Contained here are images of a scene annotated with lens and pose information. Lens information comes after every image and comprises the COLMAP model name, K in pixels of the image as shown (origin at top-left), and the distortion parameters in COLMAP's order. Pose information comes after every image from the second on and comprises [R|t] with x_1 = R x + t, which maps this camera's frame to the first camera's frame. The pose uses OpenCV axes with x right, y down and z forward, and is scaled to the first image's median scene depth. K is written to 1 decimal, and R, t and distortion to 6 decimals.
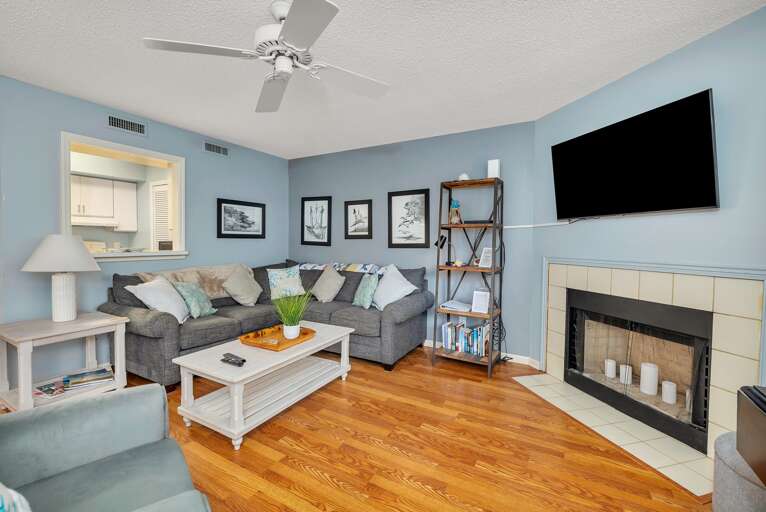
lens RADIAL K [[332.8, 0, 381.3], [0, 332.8, 250.9], [0, 0, 1]] dist [-0.000807, -0.000359]
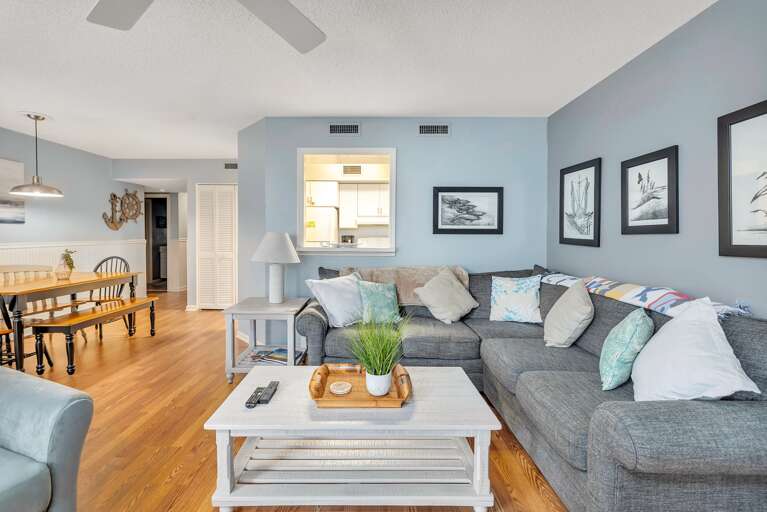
lens RADIAL K [[333.2, 0, 374.5], [0, 333.2, 238.3], [0, 0, 1]] dist [-0.000807, -0.000359]
pose [[0.485651, 0.004569, -0.874141, 0.165118], [-0.029955, 0.999486, -0.011418, -0.012083], [0.873640, 0.031730, 0.485538, 0.425187]]
